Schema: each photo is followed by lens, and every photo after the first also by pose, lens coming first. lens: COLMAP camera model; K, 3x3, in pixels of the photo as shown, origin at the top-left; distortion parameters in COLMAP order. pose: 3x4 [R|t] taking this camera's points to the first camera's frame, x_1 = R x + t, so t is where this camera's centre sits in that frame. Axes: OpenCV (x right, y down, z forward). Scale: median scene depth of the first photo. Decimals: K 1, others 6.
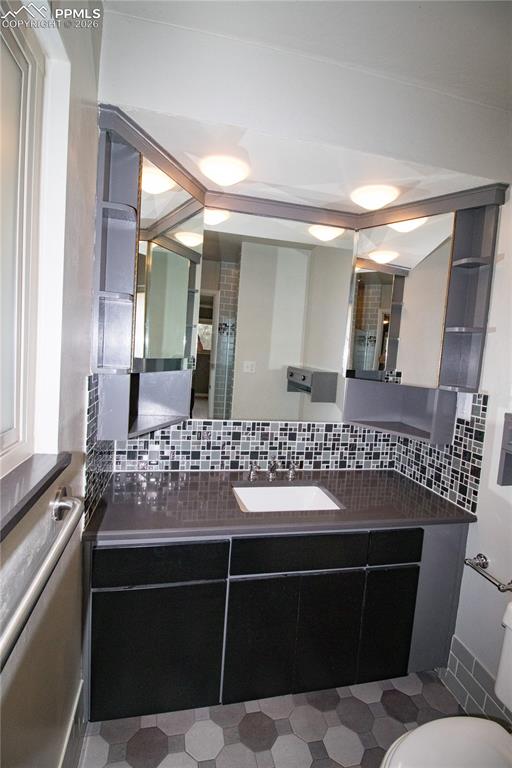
lens RADIAL K [[360.0, 0, 256.2], [0, 360.0, 382.2], [0, 0, 1]] dist [-0.000109, -0.003880]
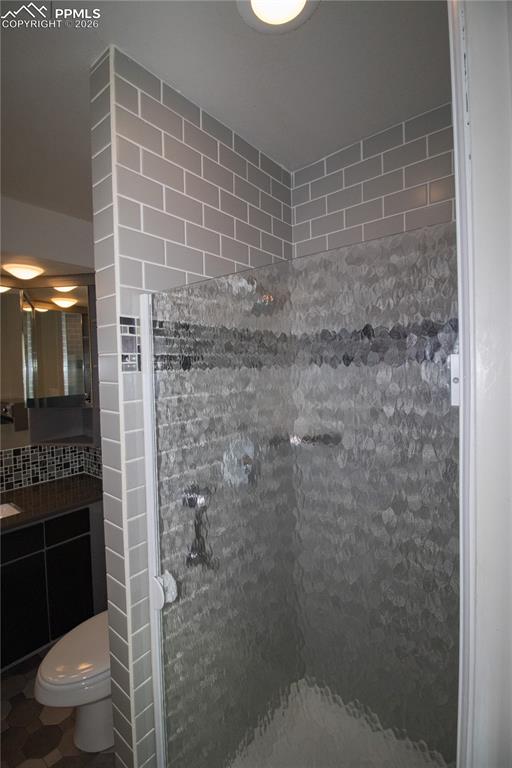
lens RADIAL K [[360.0, 0, 253.7], [0, 360.0, 378.6], [0, 0, 1]] dist [-0.000109, -0.003880]
pose [[0.792373, -0.108659, 0.600282, 0.133535], [0.133166, 0.991087, 0.003620, -0.013794], [-0.595325, 0.077068, 0.799780, -0.425090]]
